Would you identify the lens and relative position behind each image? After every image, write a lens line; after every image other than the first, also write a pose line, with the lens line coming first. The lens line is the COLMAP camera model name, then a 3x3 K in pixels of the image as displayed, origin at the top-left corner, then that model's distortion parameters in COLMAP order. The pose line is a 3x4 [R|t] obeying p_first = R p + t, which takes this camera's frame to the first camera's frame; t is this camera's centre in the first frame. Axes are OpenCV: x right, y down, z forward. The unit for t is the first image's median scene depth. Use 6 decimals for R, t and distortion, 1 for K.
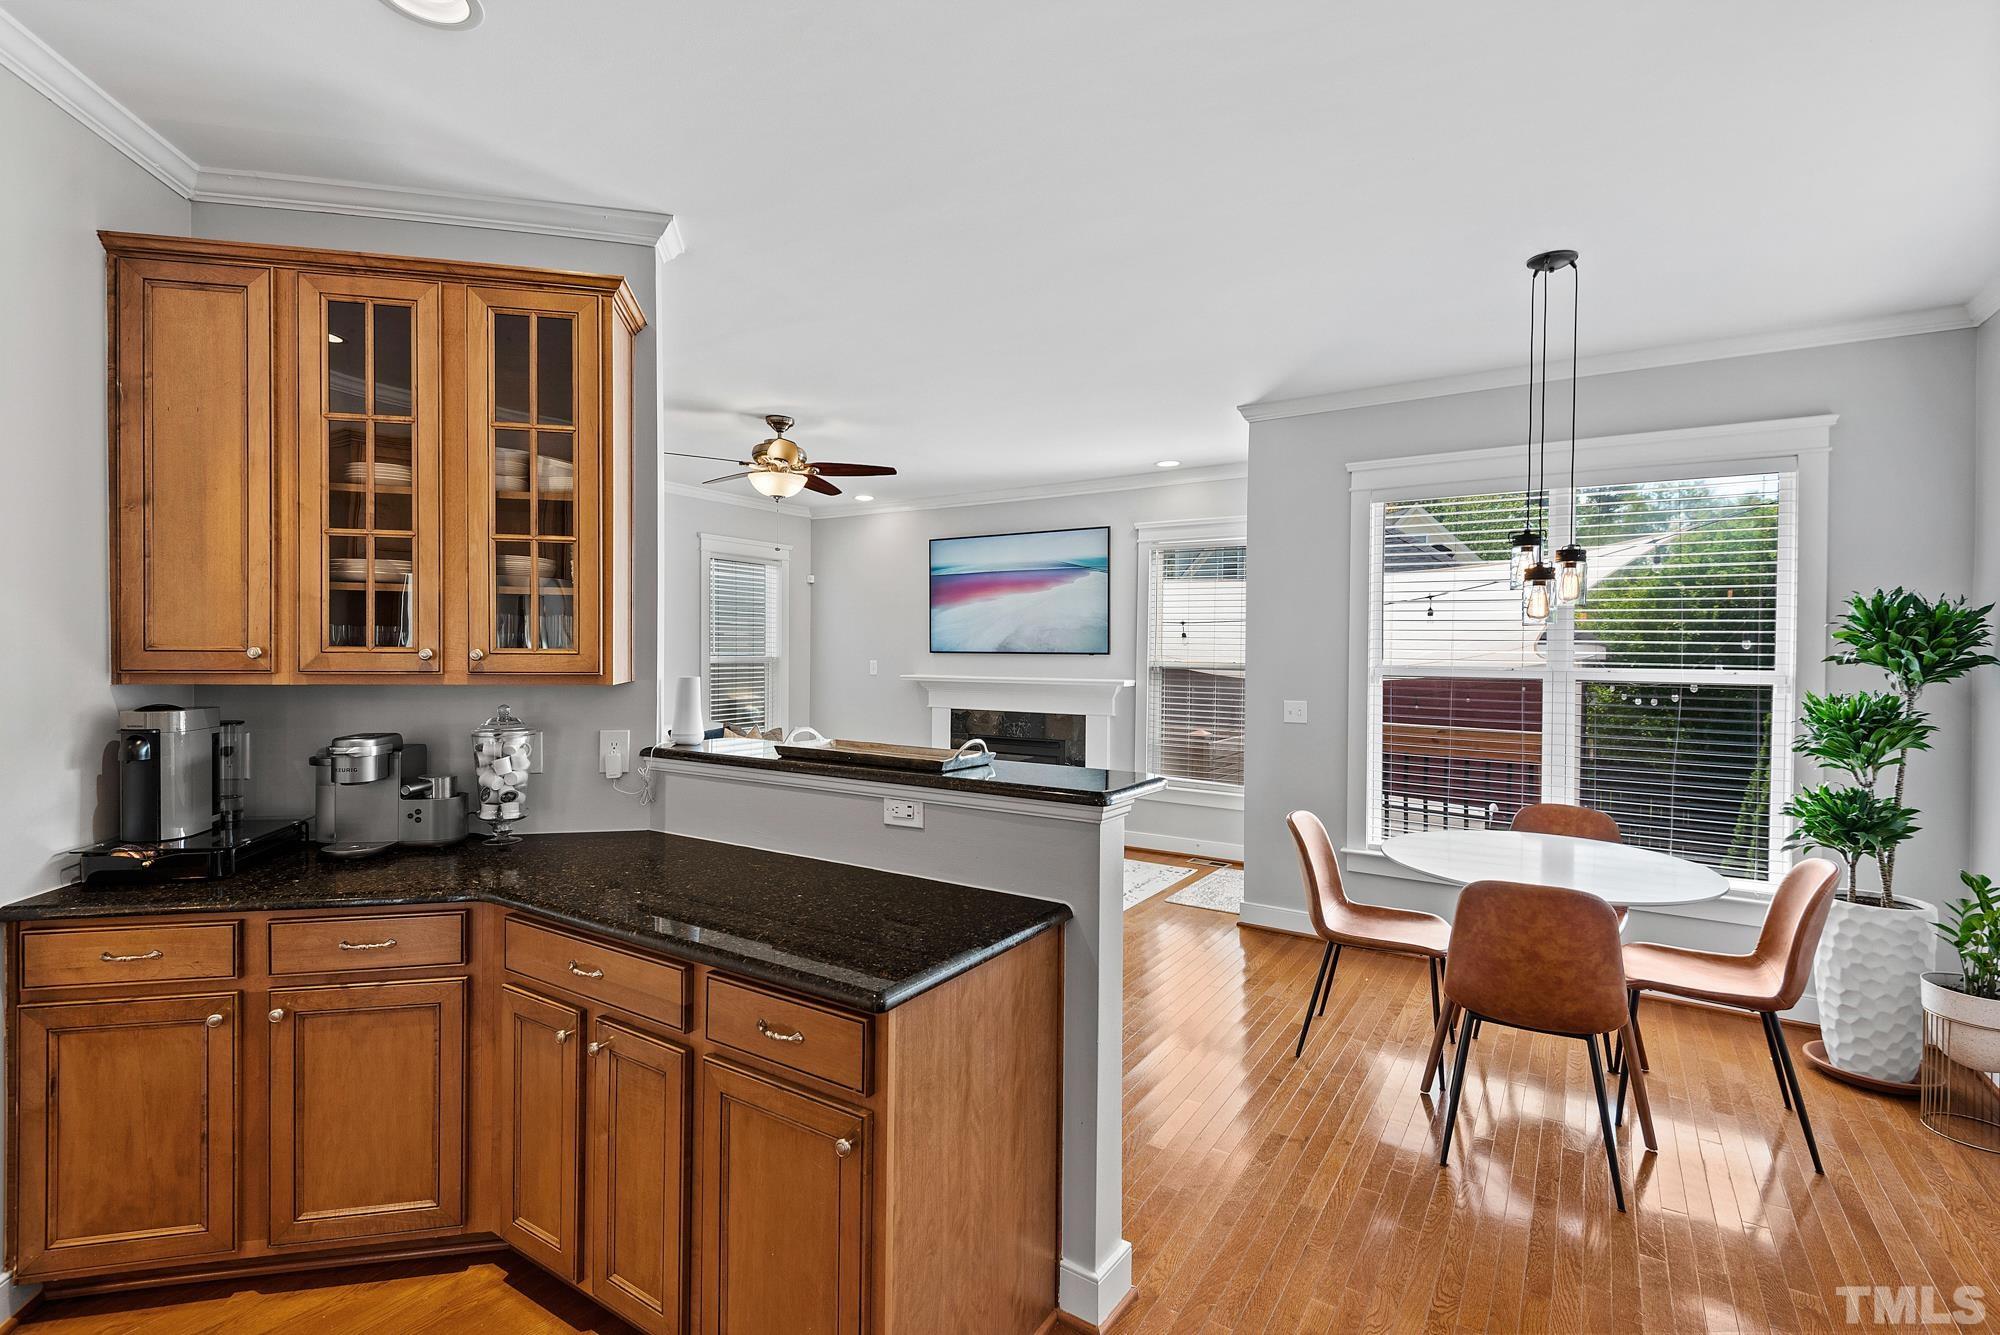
lens RADIAL K [[915.0, 0, 1009.9], [0, 915.0, 665.8], [0, 0, 1]] dist [0.024229, -0.013653]
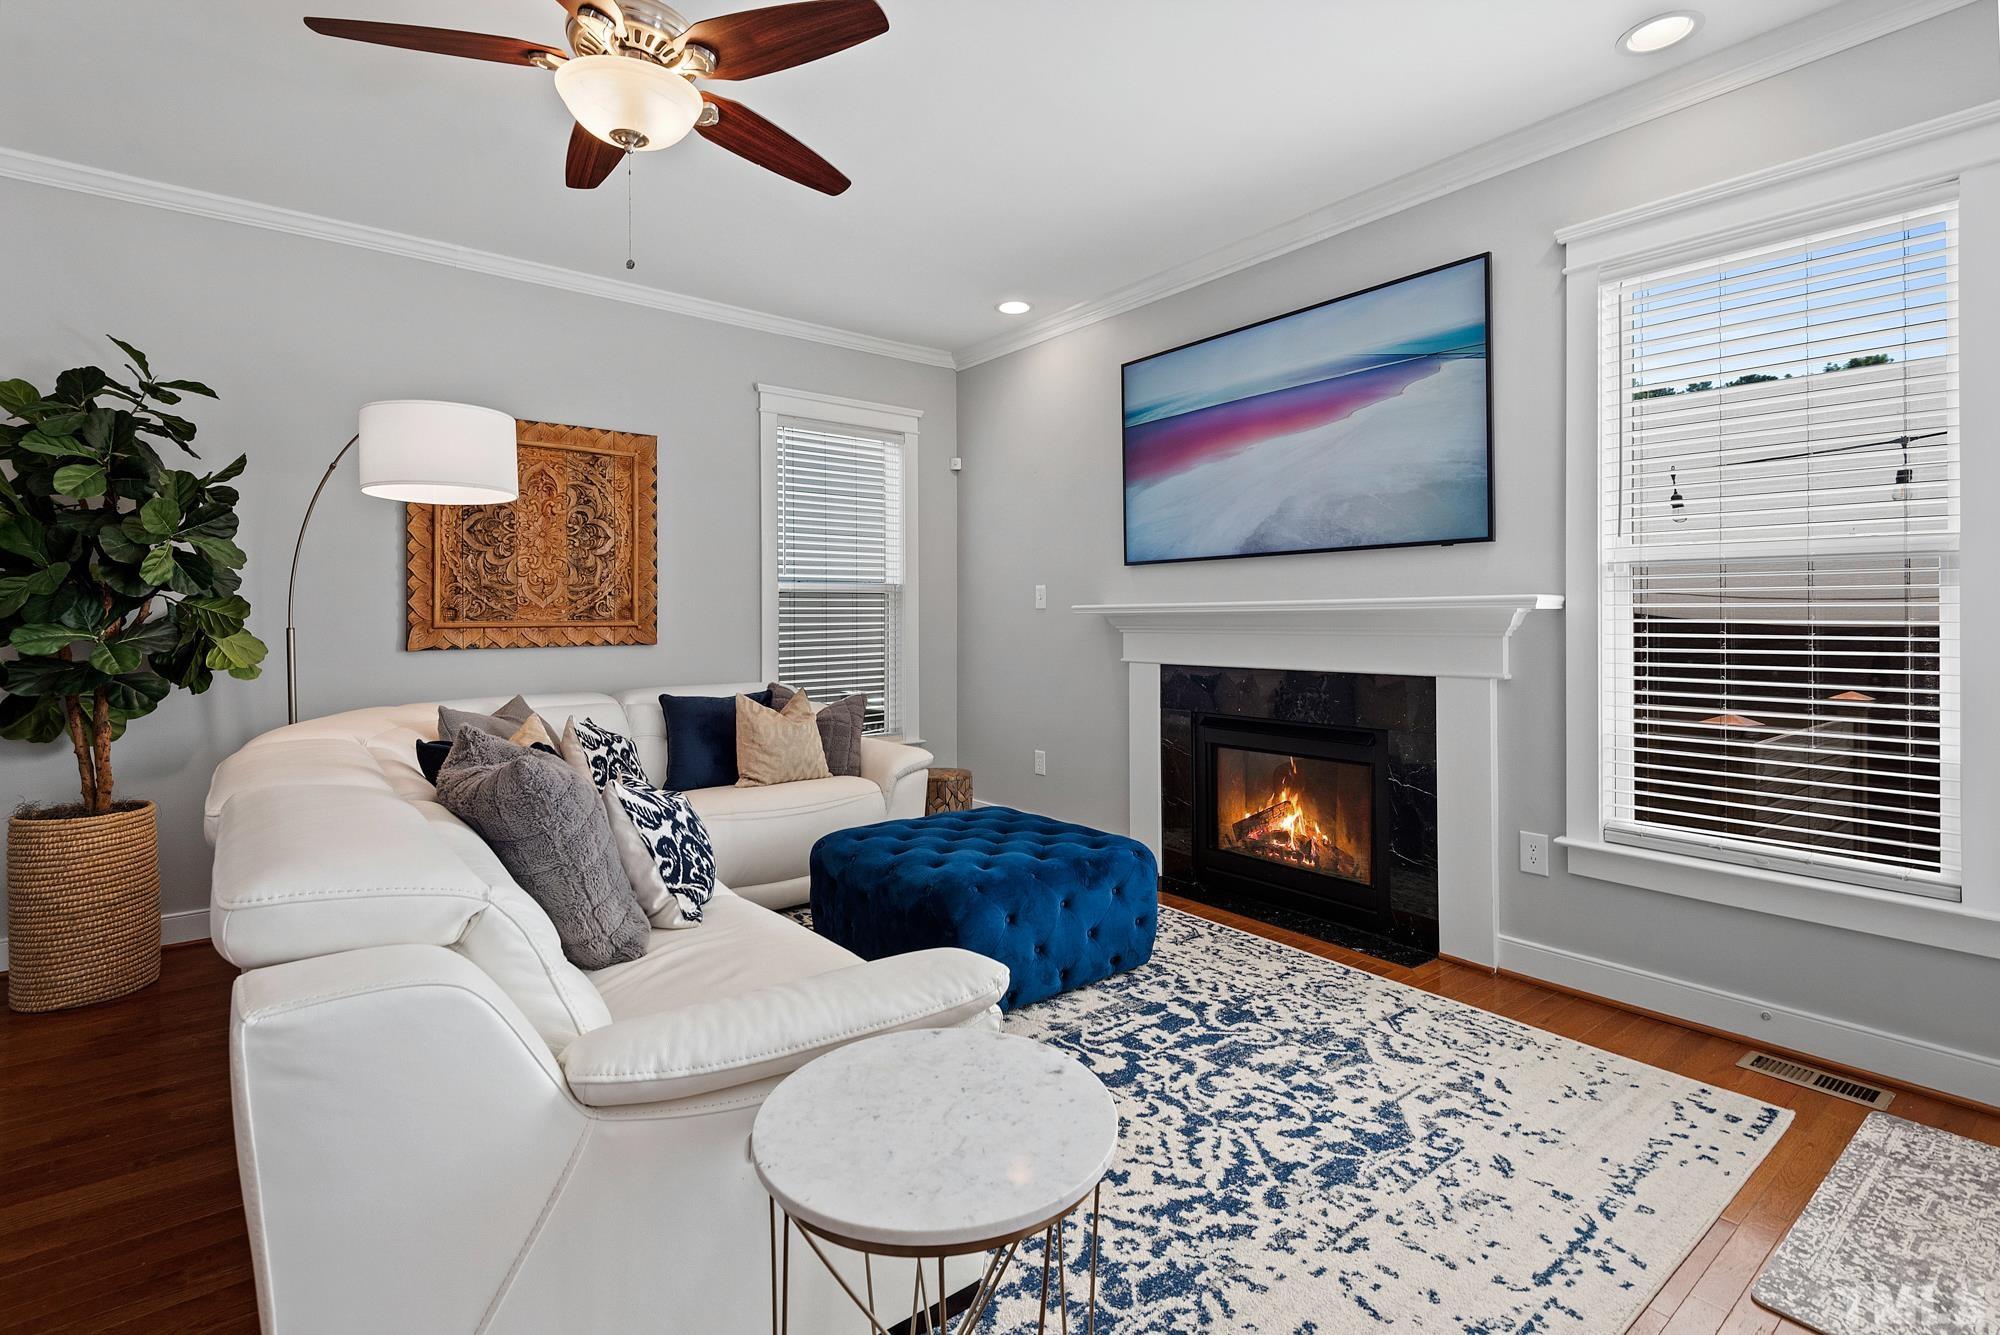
lens RADIAL K [[915.0, 0, 1004.7], [0, 915.0, 620.8], [0, 0, 1]] dist [0.024229, -0.013653]
pose [[0.945726, -0.011143, -0.324774, 0.059764], [0.006442, 0.999858, -0.015545, 0.066424], [0.324901, 0.012610, 0.945664, 1.027800]]
